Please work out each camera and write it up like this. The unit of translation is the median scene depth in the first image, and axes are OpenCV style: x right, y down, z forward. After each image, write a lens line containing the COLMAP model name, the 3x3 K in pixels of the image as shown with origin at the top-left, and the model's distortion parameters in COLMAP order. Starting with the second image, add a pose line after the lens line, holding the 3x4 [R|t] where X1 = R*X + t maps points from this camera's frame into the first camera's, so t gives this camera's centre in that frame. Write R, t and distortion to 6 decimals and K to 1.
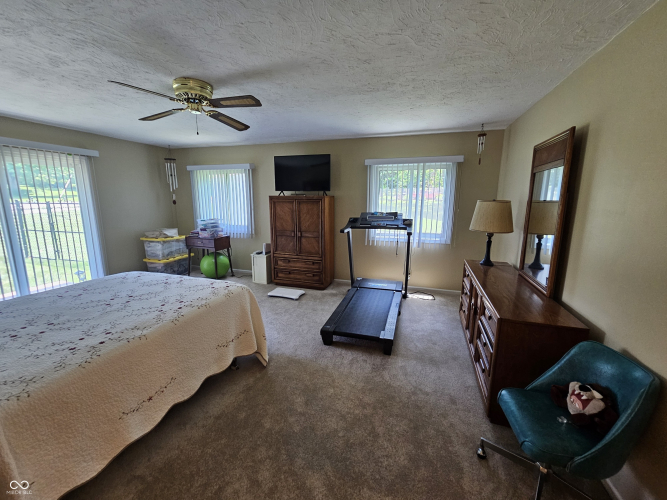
lens RADIAL K [[273.2, 0, 337.0], [0, 273.2, 247.6], [0, 0, 1]] dist [-0.001346, -0.000002]
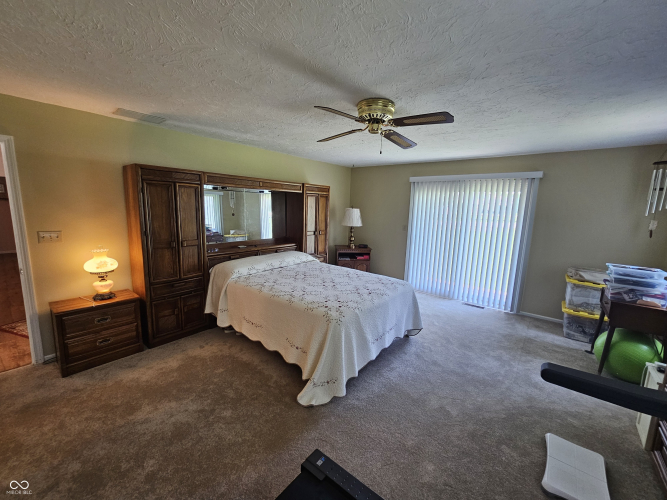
lens RADIAL K [[273.2, 0, 337.0], [0, 273.2, 247.6], [0, 0, 1]] dist [-0.001346, -0.000002]
pose [[-0.372576, 0.120323, -0.920168, 0.254051], [-0.198718, 0.958214, 0.205759, -0.147668], [0.906476, 0.259514, -0.333098, 0.698327]]
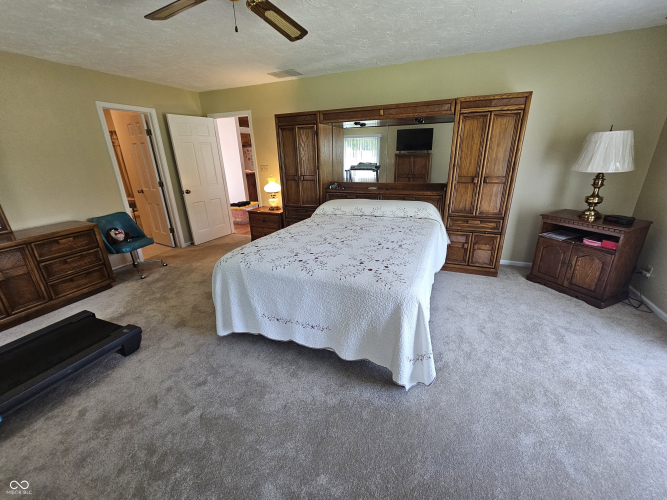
lens RADIAL K [[273.2, 0, 337.0], [0, 273.2, 247.6], [0, 0, 1]] dist [-0.001346, -0.000002]
pose [[-0.995102, -0.014828, 0.097739, -0.433913], [0.035588, 0.868668, 0.494114, -0.164453], [-0.092229, 0.495172, -0.863885, 0.942680]]
